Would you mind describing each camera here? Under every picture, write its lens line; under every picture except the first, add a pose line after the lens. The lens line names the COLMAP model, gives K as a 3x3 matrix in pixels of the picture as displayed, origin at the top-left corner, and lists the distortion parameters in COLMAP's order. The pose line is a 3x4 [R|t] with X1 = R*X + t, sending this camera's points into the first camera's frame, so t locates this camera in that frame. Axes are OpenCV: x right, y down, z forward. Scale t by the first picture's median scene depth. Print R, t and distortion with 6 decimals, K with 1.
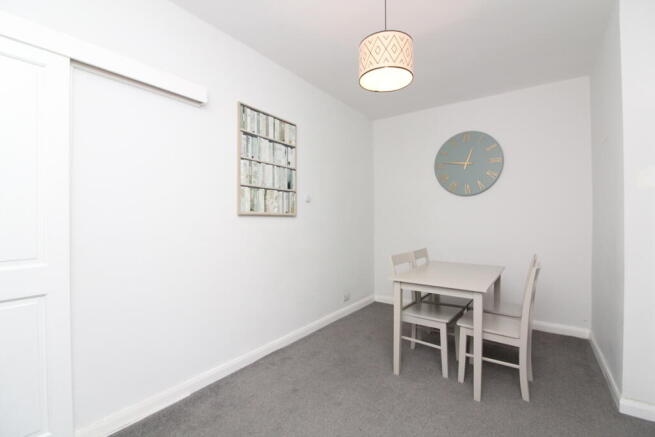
lens RADIAL K [[308.3, 0, 327.5], [0, 308.3, 218.5], [0, 0, 1]] dist [-0.001640, -0.000176]
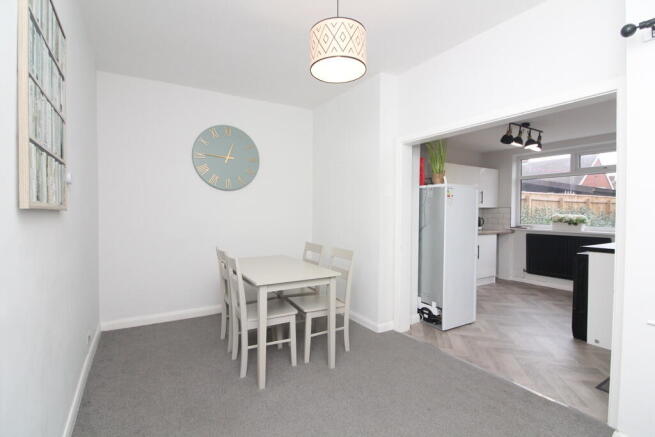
lens RADIAL K [[314.5, 0, 327.5], [0, 314.5, 218.5], [0, 0, 1]] dist [0.001465, 0.000403]
pose [[0.393250, -0.017409, 0.919267, -0.540301], [0.002566, 0.999838, 0.017837, -0.003870], [-0.919428, -0.004656, 0.393231, 0.474434]]
